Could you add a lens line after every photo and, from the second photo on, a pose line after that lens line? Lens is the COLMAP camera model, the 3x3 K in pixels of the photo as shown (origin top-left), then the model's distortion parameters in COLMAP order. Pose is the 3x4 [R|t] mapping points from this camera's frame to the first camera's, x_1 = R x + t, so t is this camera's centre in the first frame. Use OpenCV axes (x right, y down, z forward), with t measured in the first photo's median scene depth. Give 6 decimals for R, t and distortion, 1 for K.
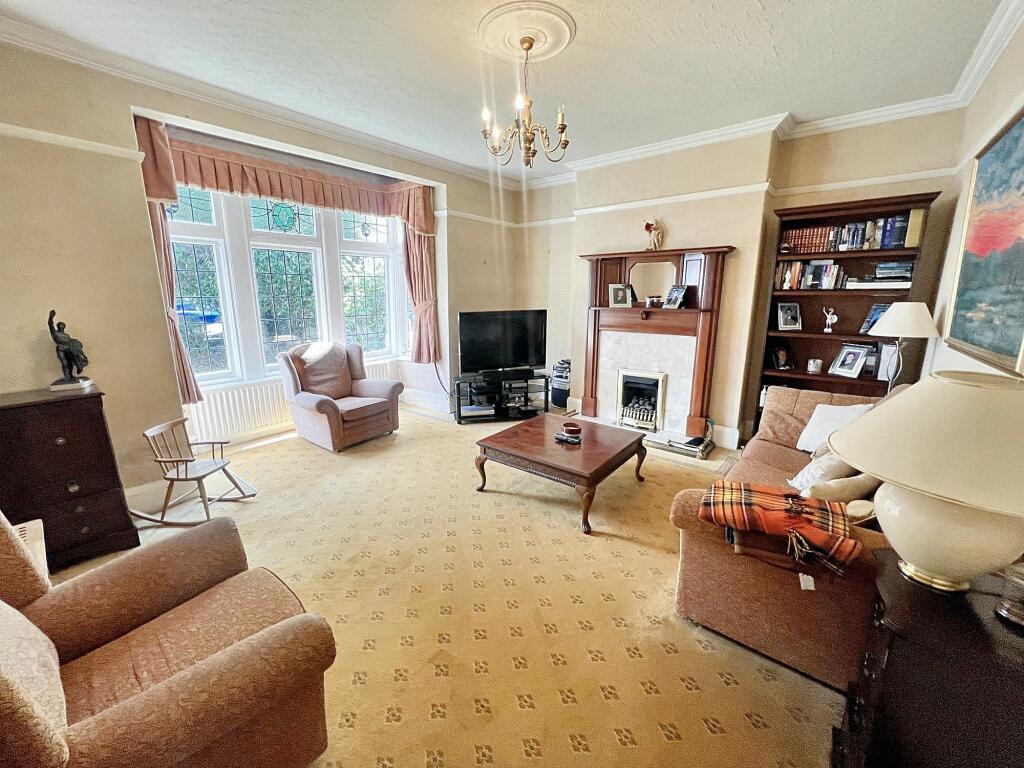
lens RADIAL K [[410.1, 0, 512.3], [0, 410.1, 382.0], [0, 0, 1]] dist [-0.001217, -0.000003]
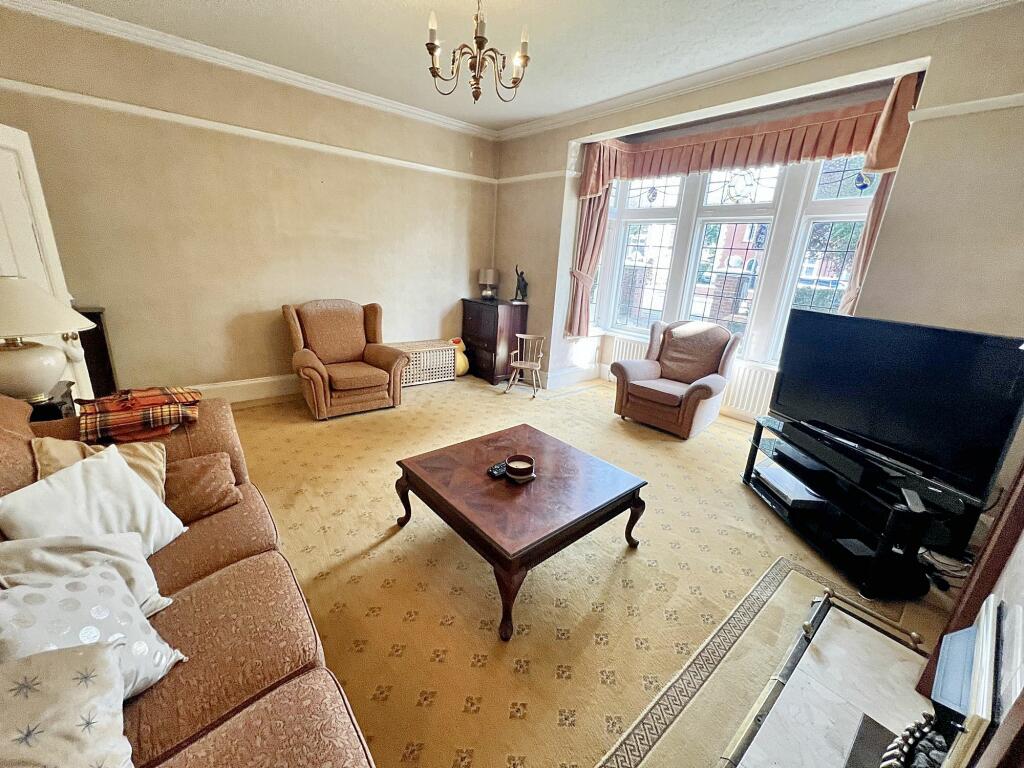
lens RADIAL K [[410.1, 0, 512.3], [0, 410.1, 382.0], [0, 0, 1]] dist [-0.001217, -0.000003]
pose [[-0.189397, 0.277146, -0.941976, 0.591276], [-0.246695, 0.915137, 0.318850, -0.180505], [0.950405, 0.292770, -0.104953, 0.807797]]
